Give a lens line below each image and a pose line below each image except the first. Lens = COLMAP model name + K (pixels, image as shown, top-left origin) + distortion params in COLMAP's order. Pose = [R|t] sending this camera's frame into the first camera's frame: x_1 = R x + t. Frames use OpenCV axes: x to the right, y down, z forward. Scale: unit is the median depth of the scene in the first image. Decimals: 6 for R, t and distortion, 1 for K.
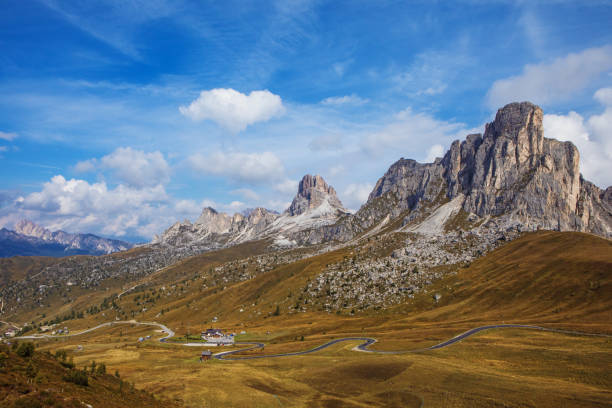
lens RADIAL K [[466.8, 0, 306.2], [0, 466.8, 196.3], [0, 0, 1]] dist [-0.095218, 0.071878]
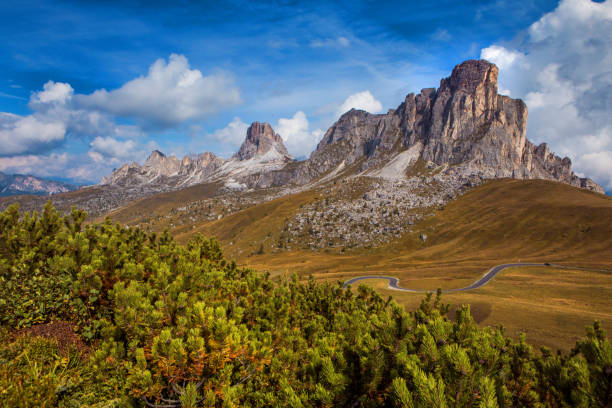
lens RADIAL K [[425.5, 0, 306.9], [0, 425.5, 206.9], [0, 0, 1]] dist [-0.105964, 0.065957]
pose [[0.987000, 0.015523, 0.159972, -0.079147], [-0.037989, 0.989654, 0.138355, 0.017243], [-0.156169, -0.142634, 0.977377, 0.070502]]
